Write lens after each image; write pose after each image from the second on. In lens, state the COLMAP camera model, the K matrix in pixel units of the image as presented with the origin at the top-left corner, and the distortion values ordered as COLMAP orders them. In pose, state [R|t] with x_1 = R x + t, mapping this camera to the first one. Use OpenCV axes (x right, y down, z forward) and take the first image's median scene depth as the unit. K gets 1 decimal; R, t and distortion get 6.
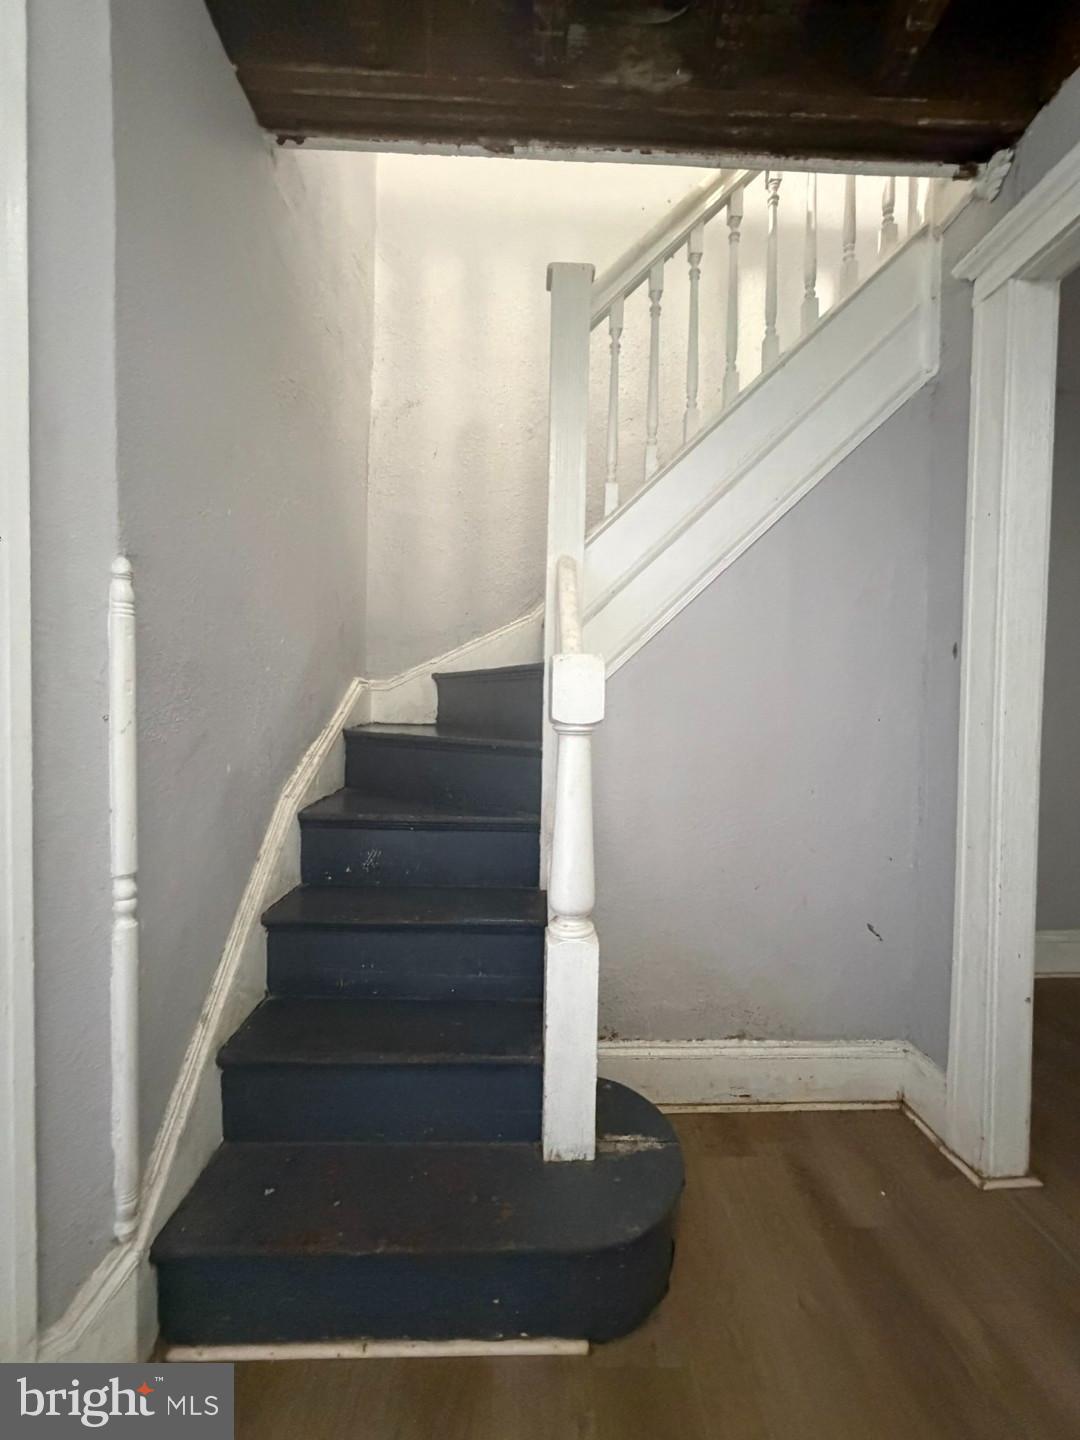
lens RADIAL K [[577.8, 0, 540.0], [0, 577.8, 720.0], [0, 0, 1]] dist [0.000404, 0.000032]
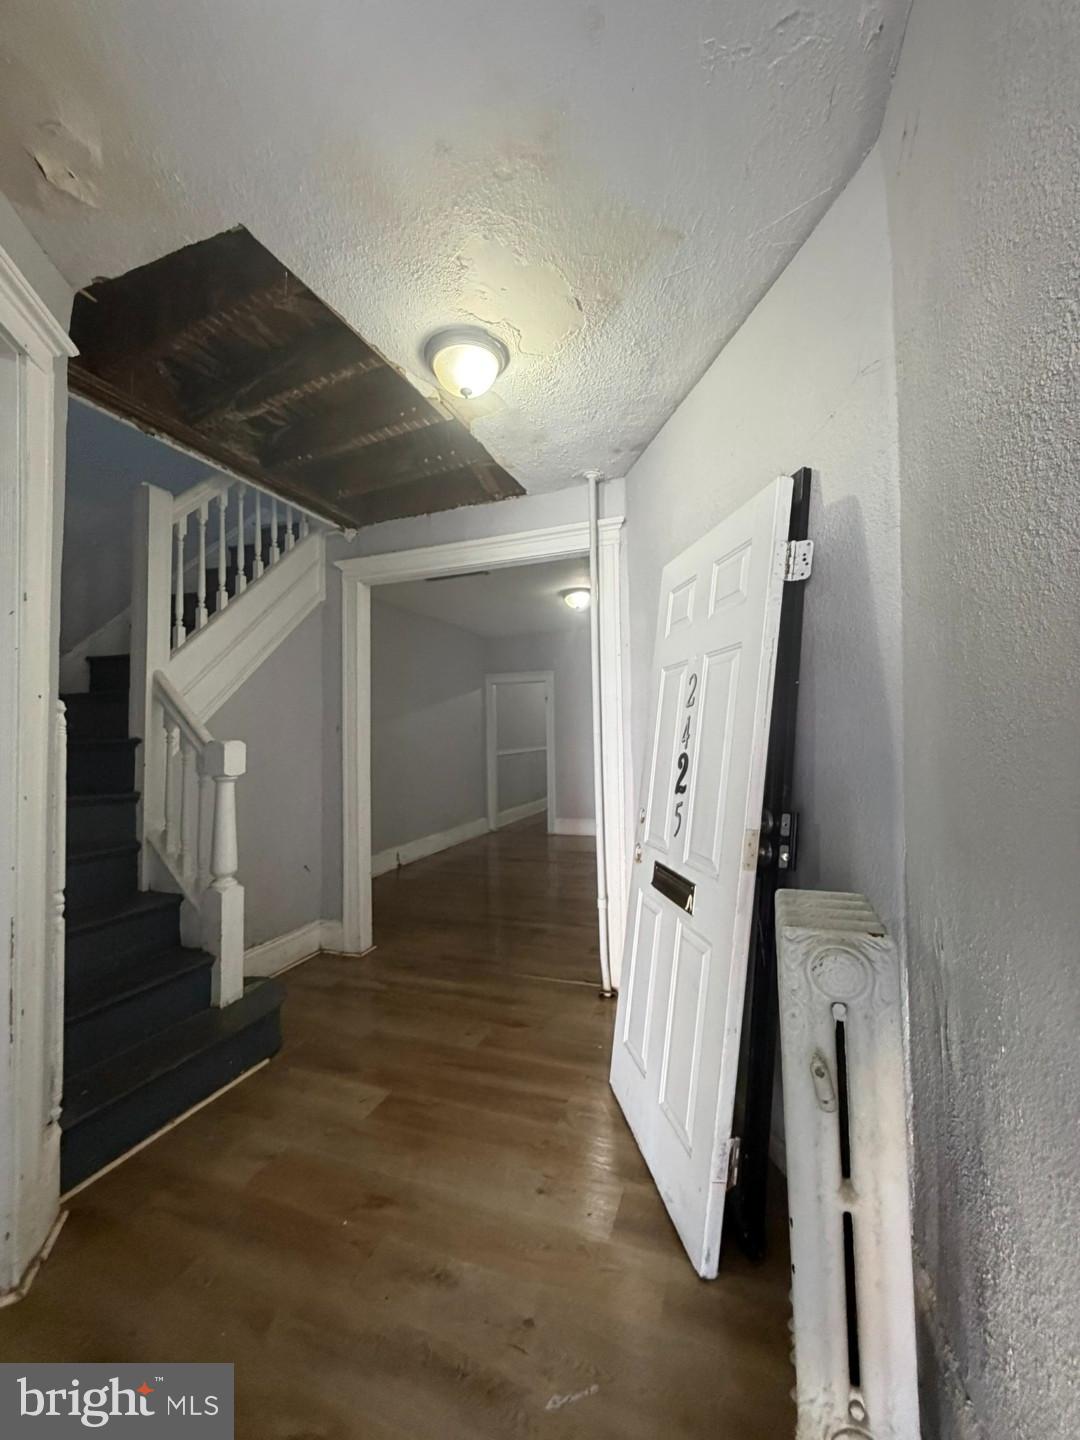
lens RADIAL K [[575.5, 0, 540.0], [0, 575.5, 720.0], [0, 0, 1]] dist [-0.000165, 0.000166]
pose [[0.378990, 0.001685, 0.925399, -1.160299], [0.036893, 0.999176, -0.016928, -0.099718], [-0.924665, 0.040556, 0.378616, -0.623078]]
